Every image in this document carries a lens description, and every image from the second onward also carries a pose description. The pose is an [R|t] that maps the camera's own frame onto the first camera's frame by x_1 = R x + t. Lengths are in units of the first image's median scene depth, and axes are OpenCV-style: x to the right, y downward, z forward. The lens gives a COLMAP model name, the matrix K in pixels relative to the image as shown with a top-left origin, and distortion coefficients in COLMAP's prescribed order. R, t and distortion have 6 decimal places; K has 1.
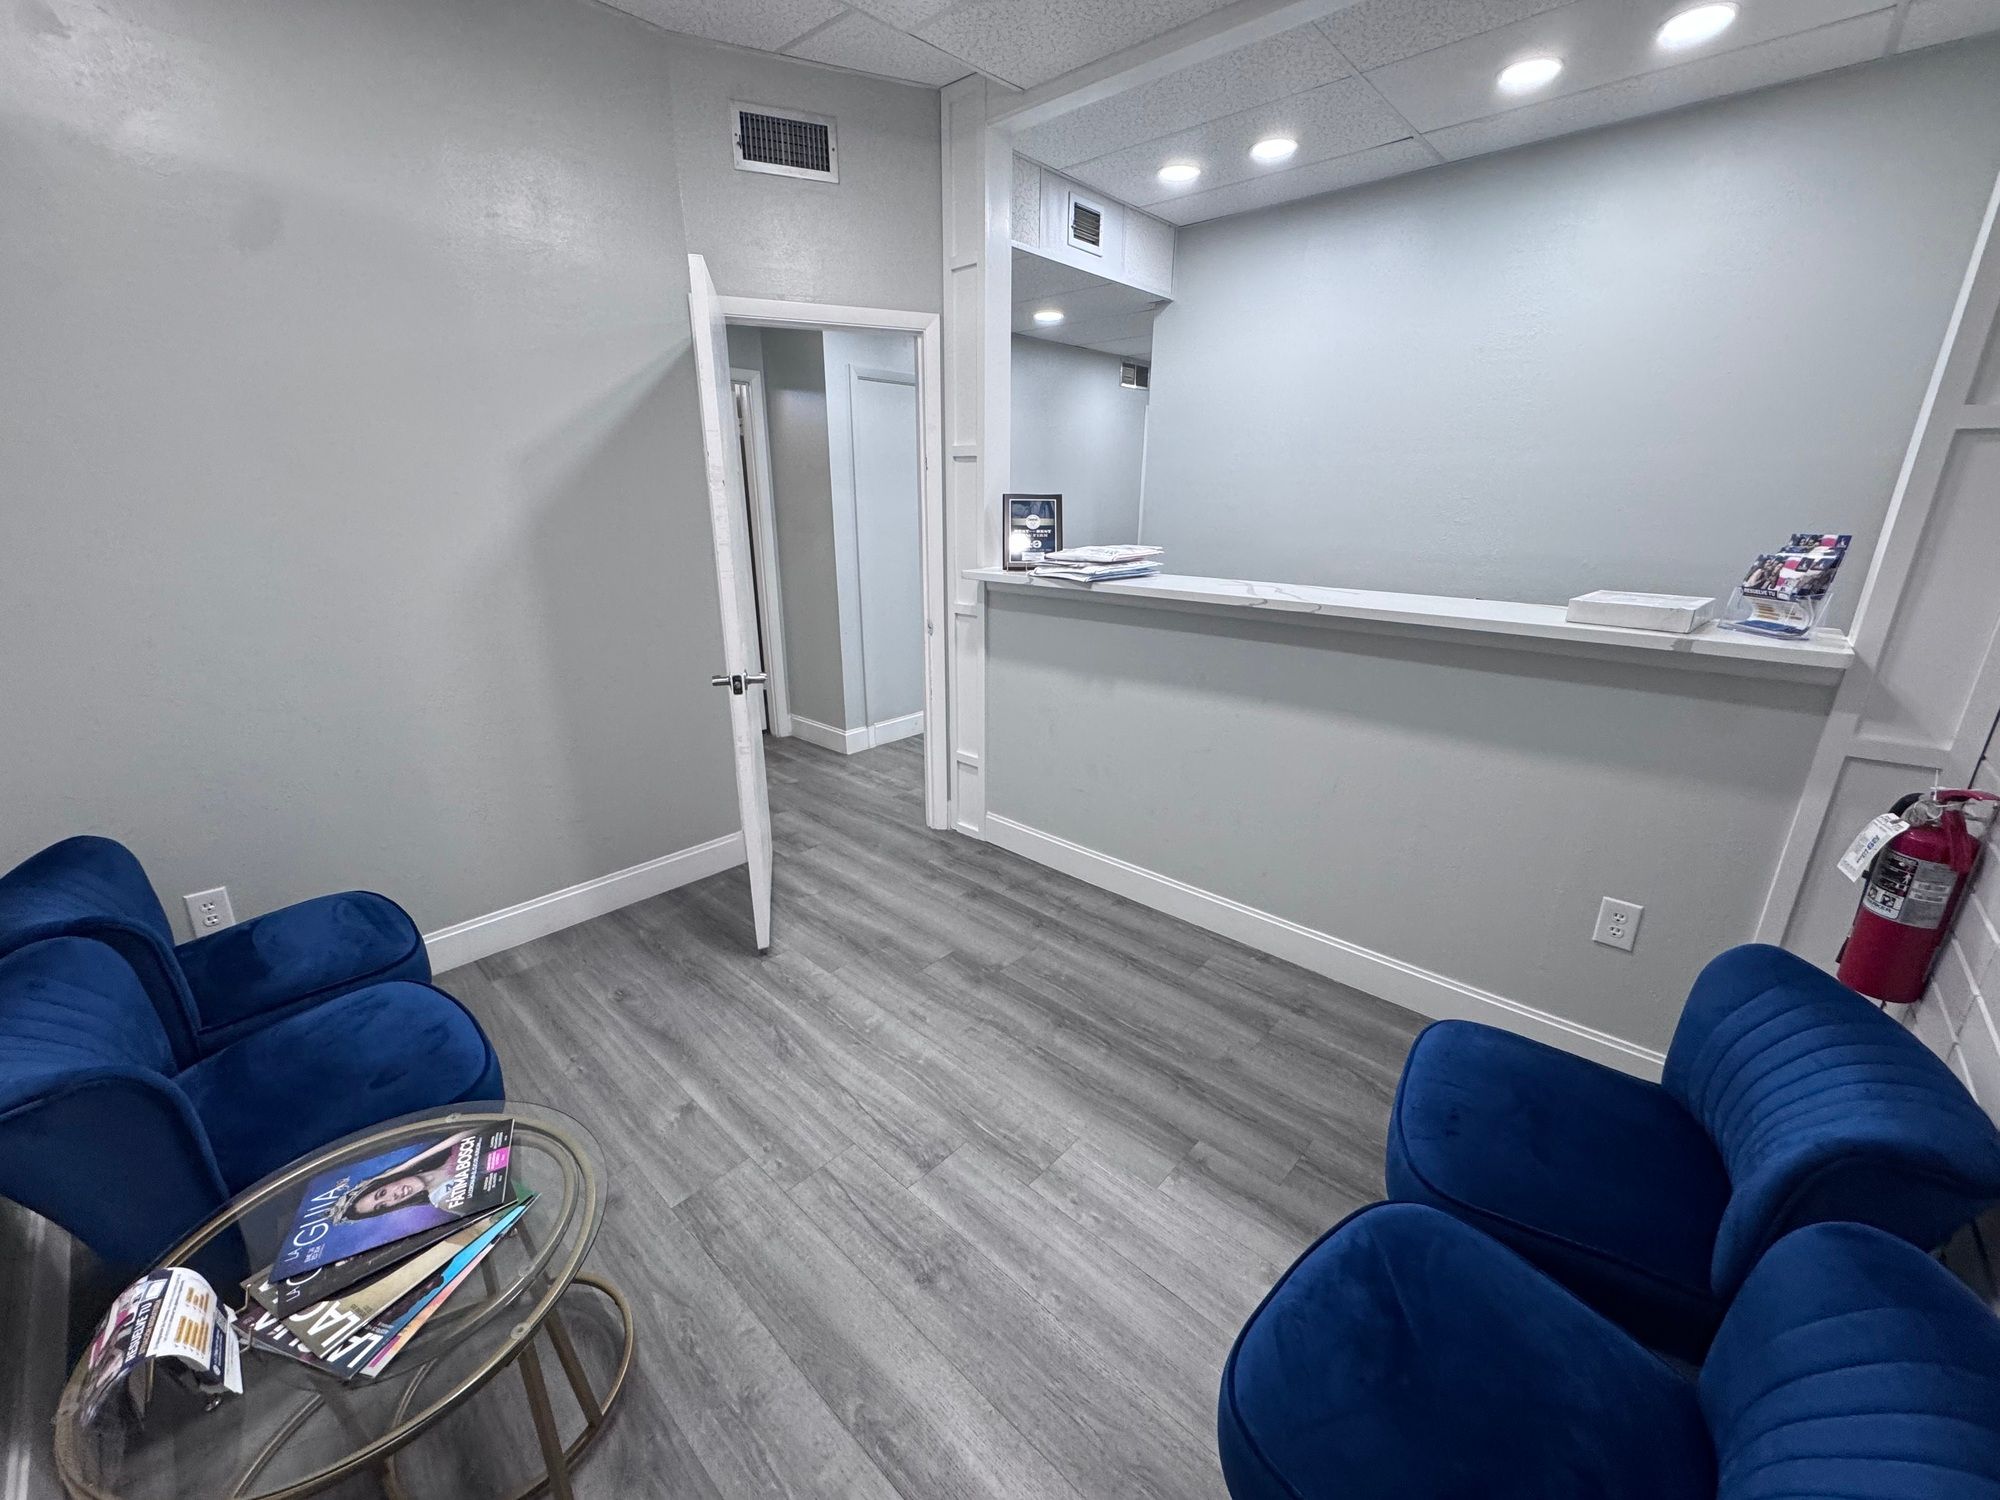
lens RADIAL K [[793.5, 0, 1000.5], [0, 793.5, 746.5], [0, 0, 1]] dist [-0.004366, 0.000378]
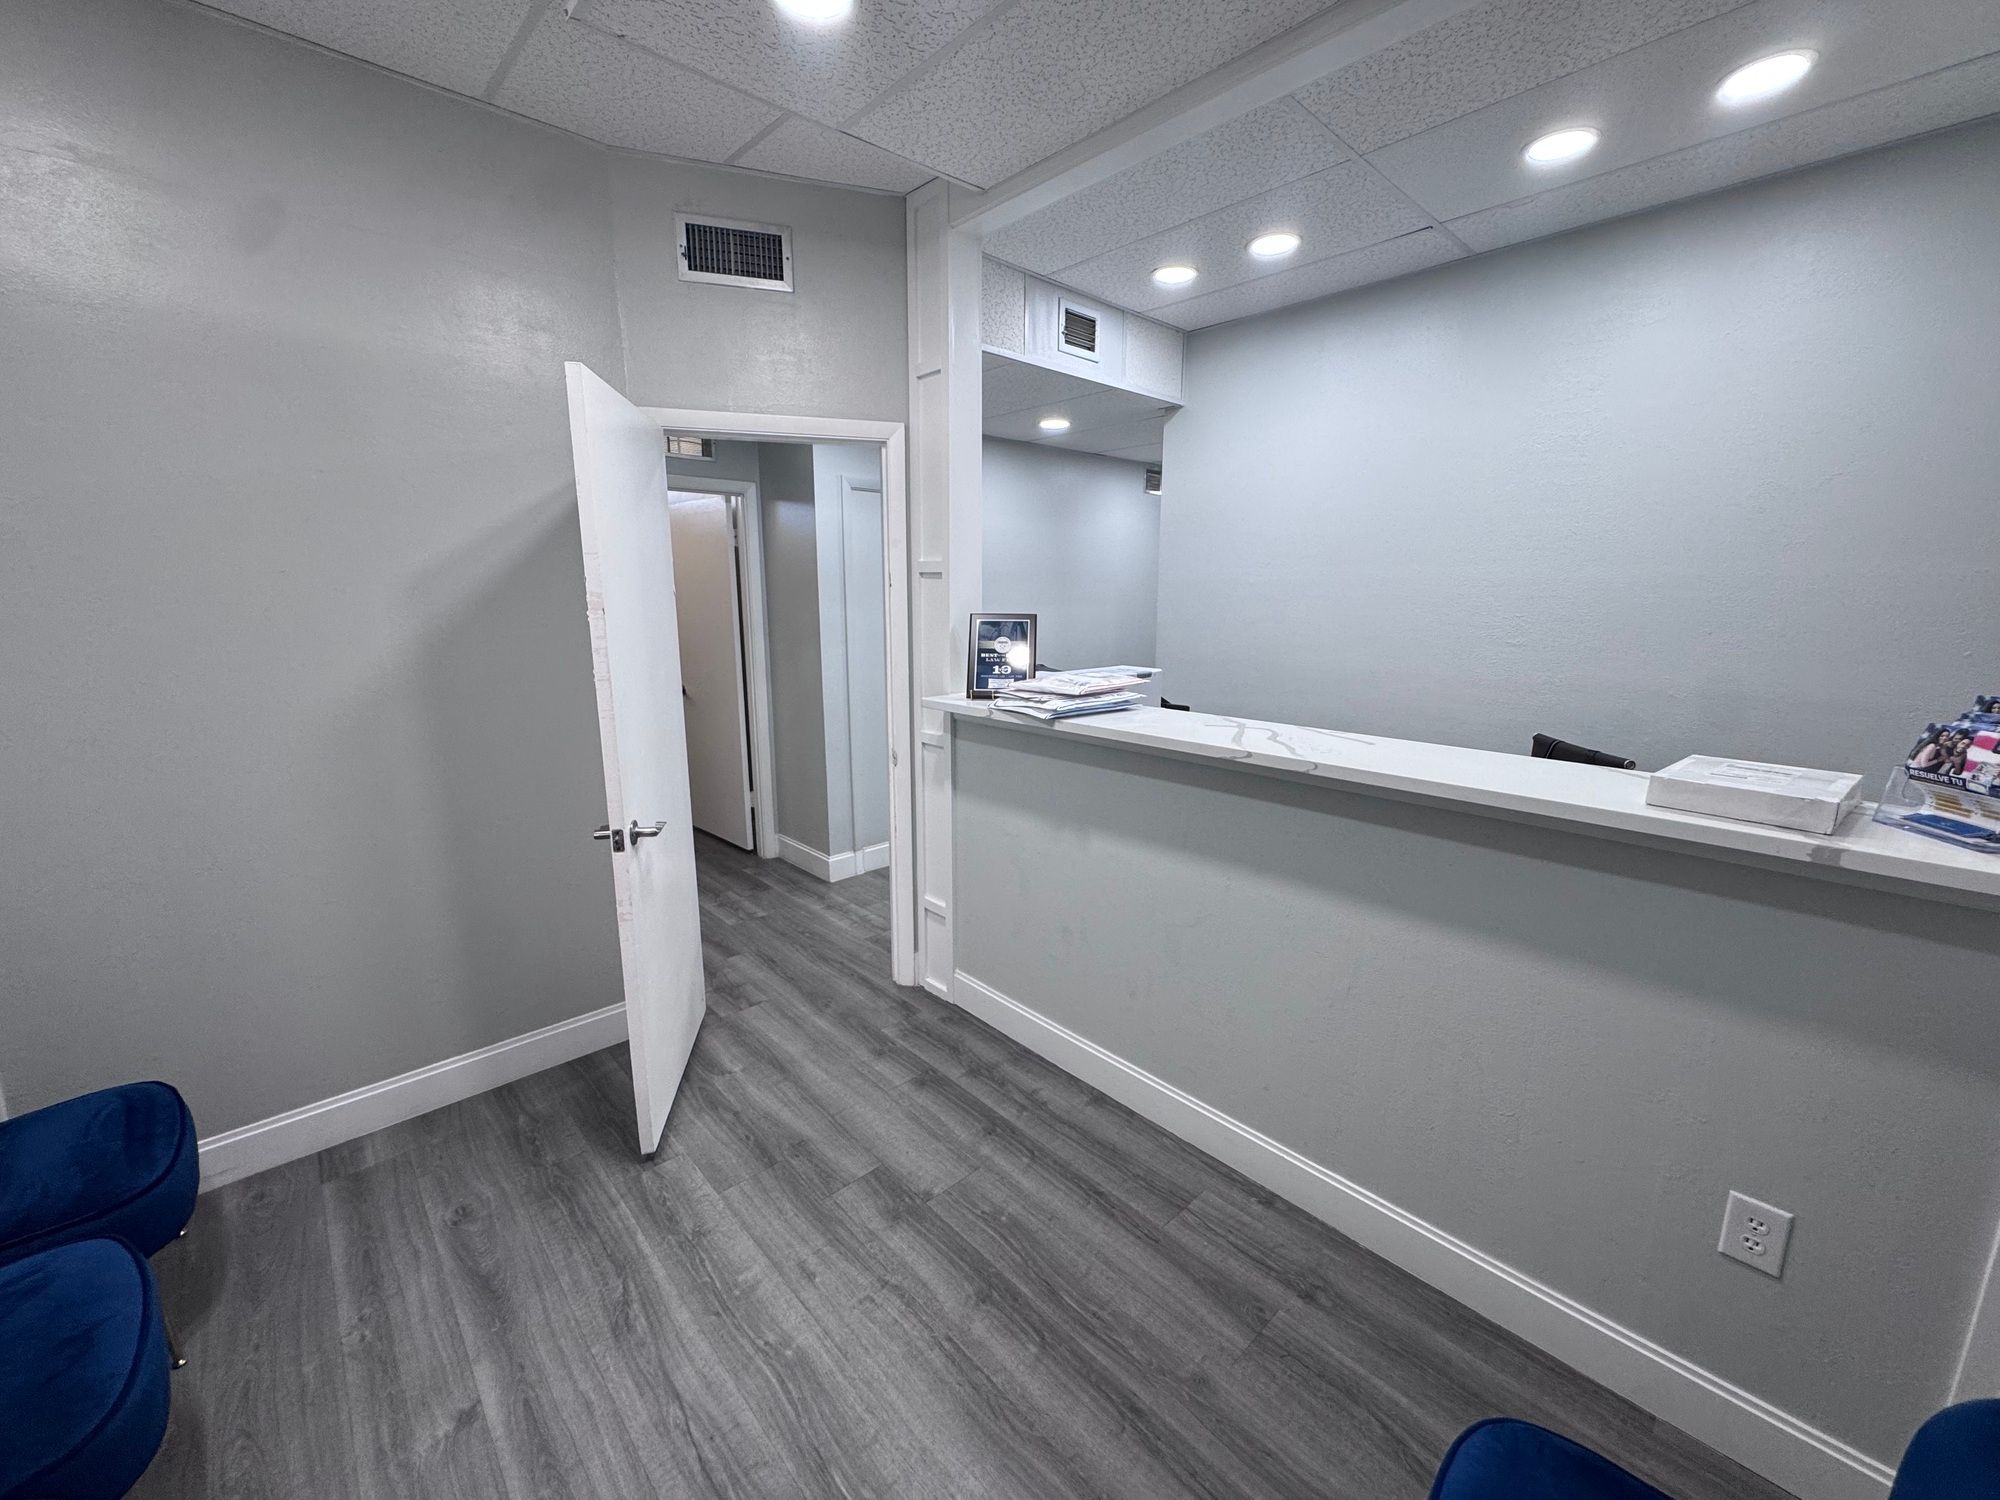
lens RADIAL K [[793.5, 0, 1000.5], [0, 793.5, 746.5], [0, 0, 1]] dist [-0.004366, 0.000378]
pose [[0.996950, 0.014380, -0.076709, 0.122799], [-0.023086, 0.993230, -0.113845, -0.080199], [0.074552, 0.115269, 0.990533, 0.158460]]
